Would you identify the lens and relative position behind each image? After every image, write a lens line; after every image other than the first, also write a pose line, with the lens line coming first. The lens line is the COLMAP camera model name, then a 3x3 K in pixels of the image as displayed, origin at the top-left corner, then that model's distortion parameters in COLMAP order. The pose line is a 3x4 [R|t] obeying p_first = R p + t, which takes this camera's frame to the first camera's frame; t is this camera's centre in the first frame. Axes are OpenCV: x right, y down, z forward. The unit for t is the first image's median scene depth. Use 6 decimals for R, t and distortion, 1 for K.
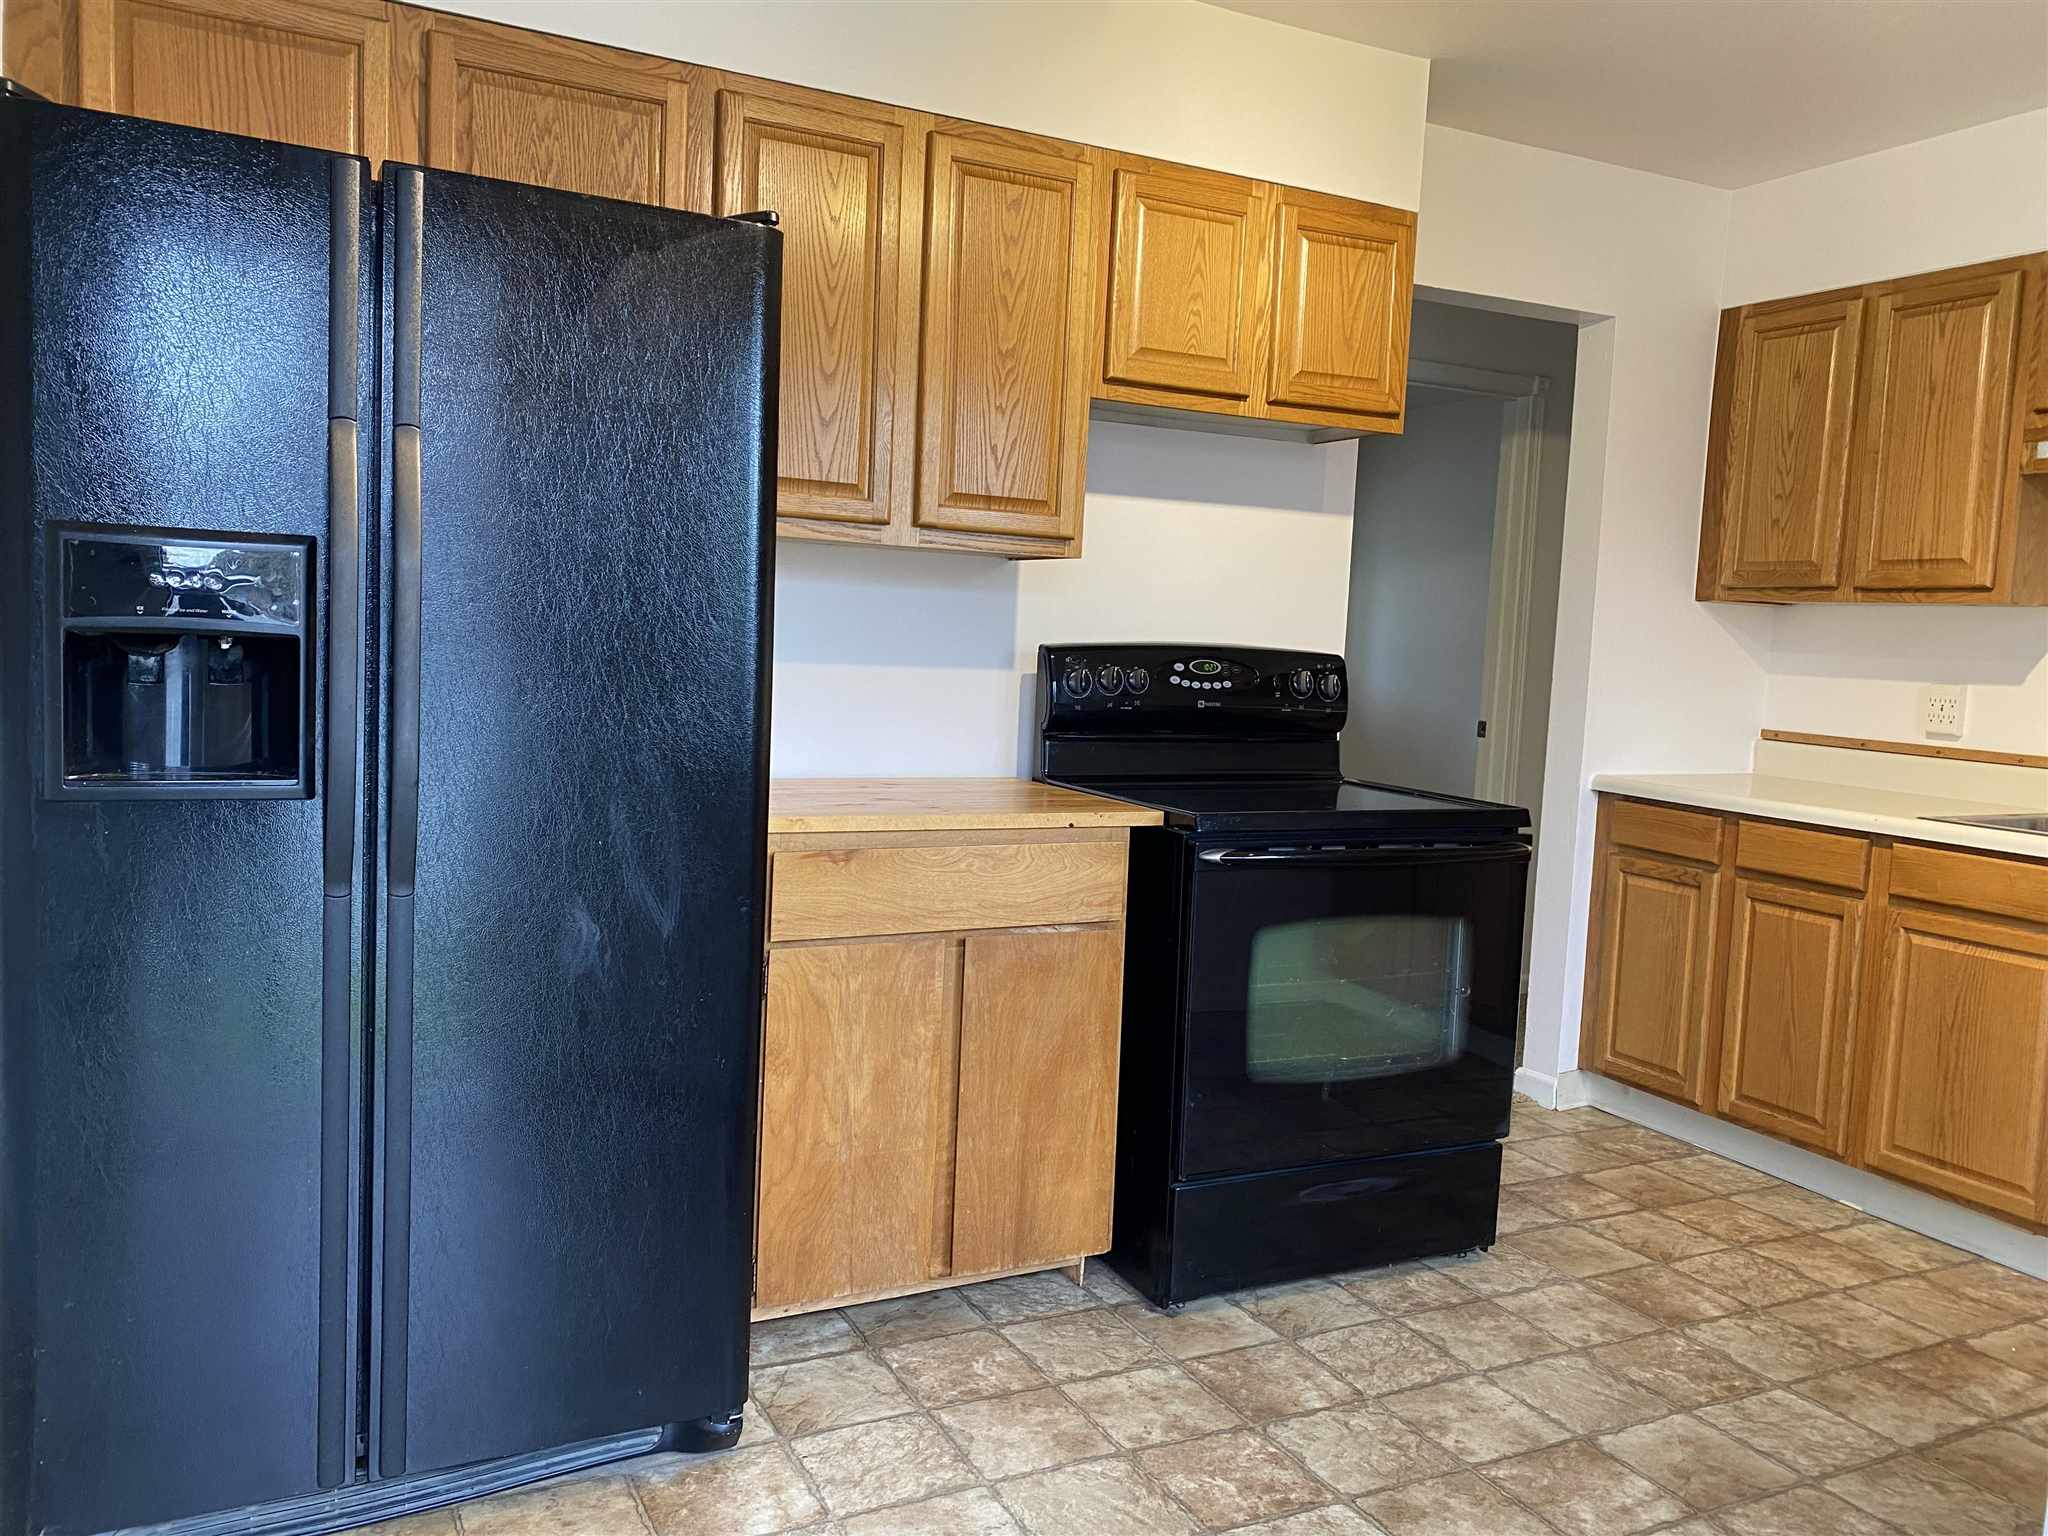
lens RADIAL K [[1558.1, 0, 1022.0], [0, 1558.1, 783.5], [0, 0, 1]] dist [0.050653, -0.056187]
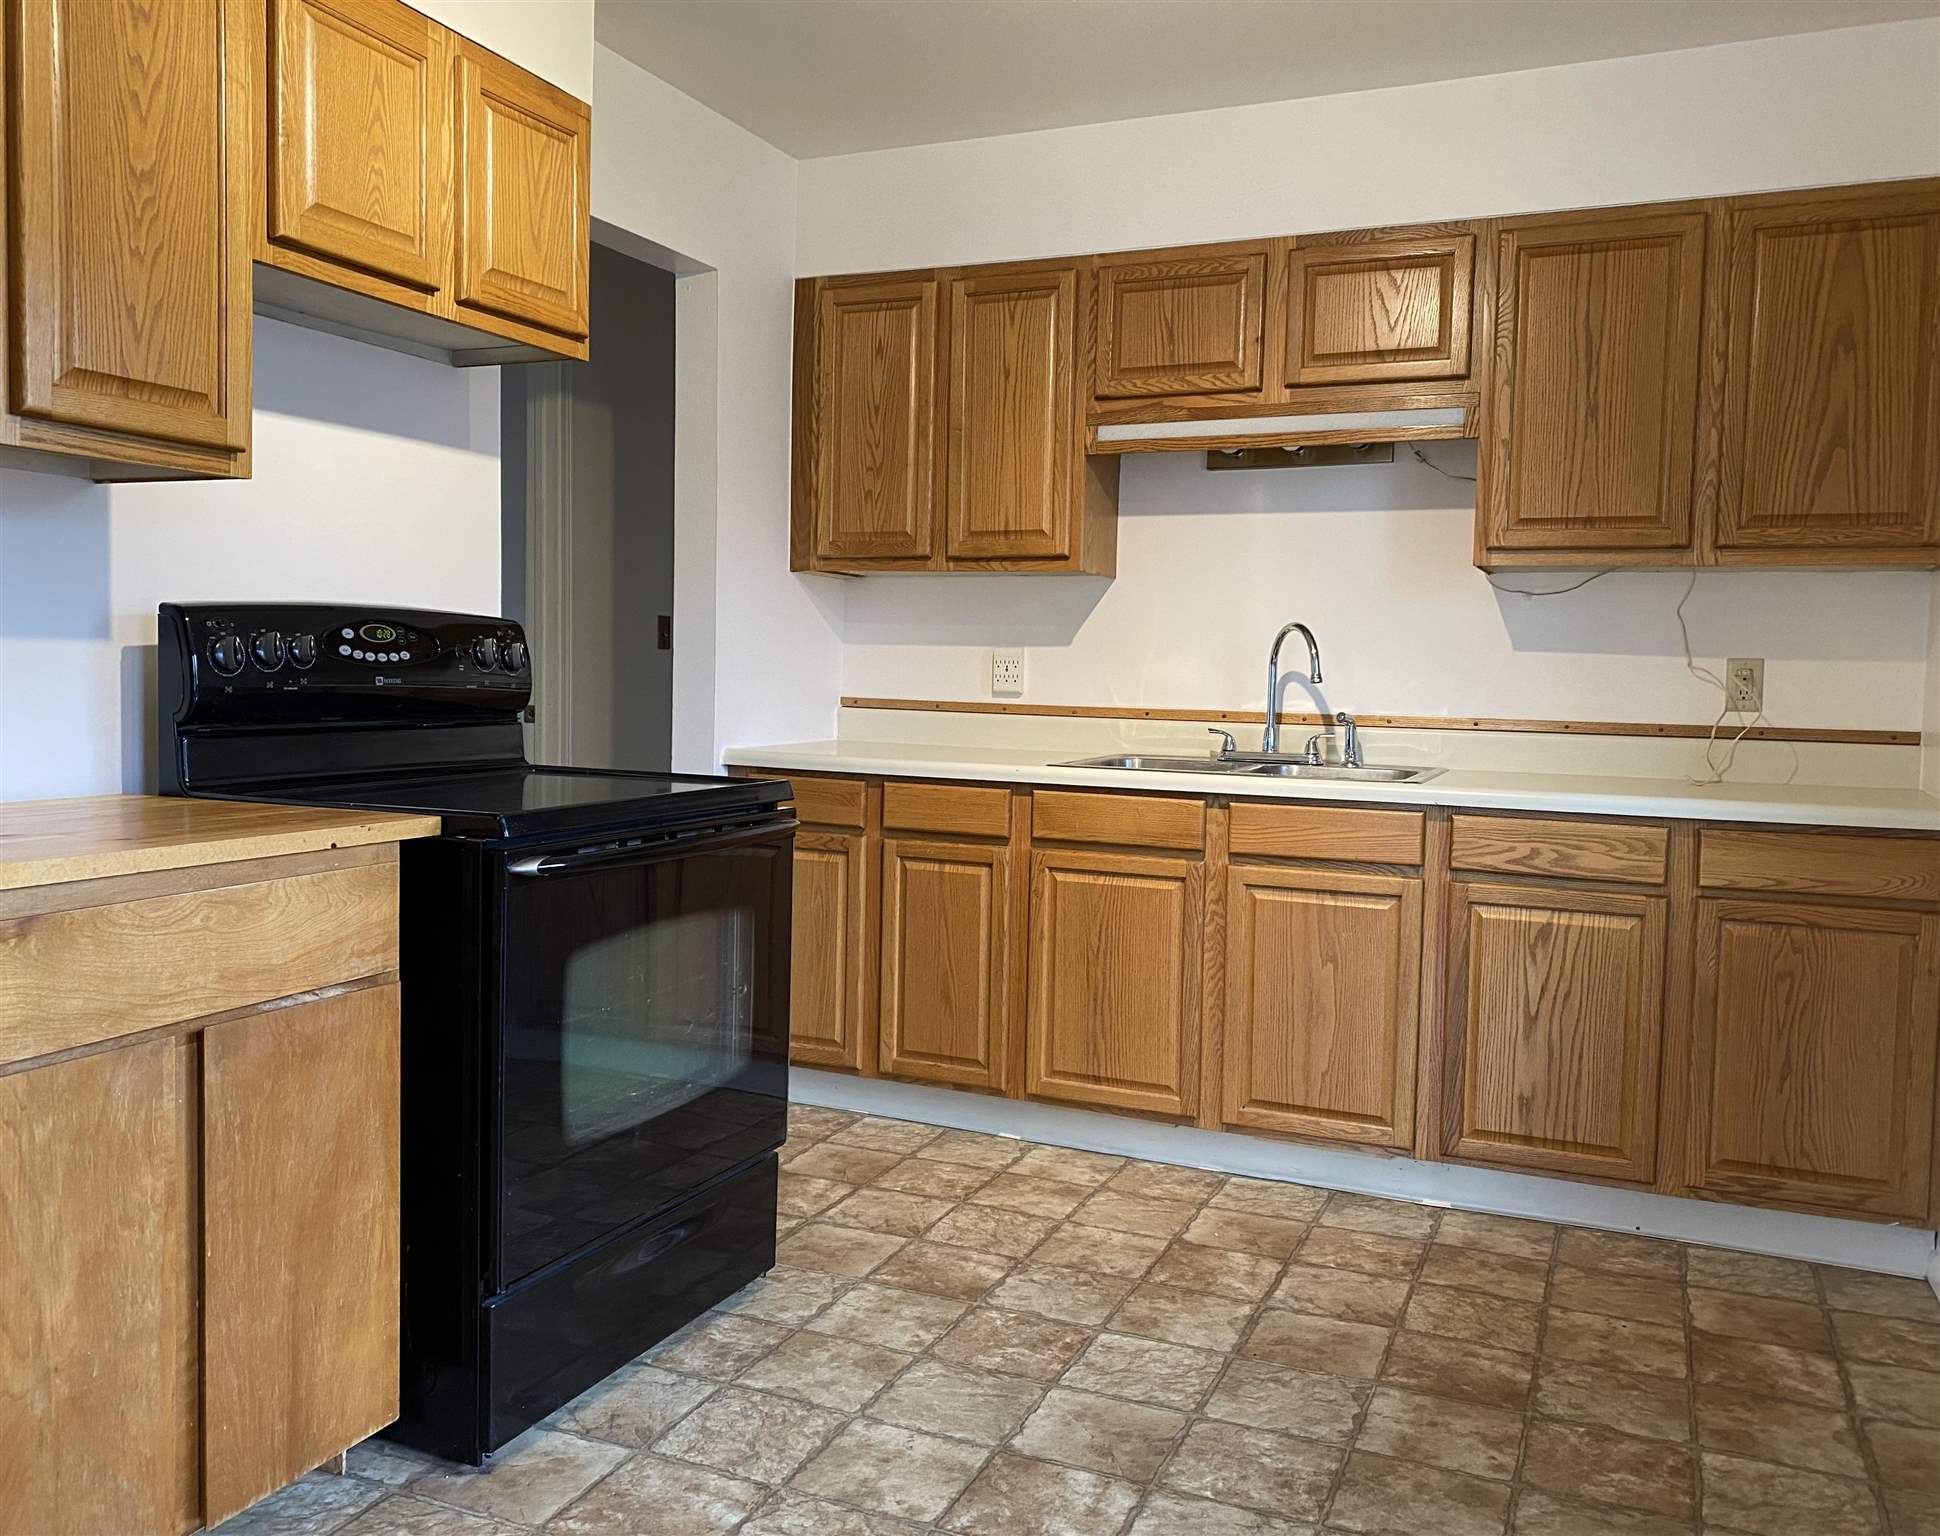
lens RADIAL K [[1569.3, 0, 970.0], [0, 1569.3, 768.0], [0, 0, 1]] dist [-0.012160, -0.001704]
pose [[0.773534, -0.067059, 0.630197, -0.168157], [0.070633, 0.997313, 0.019425, -0.002043], [-0.629807, 0.029486, 0.776192, 0.228285]]
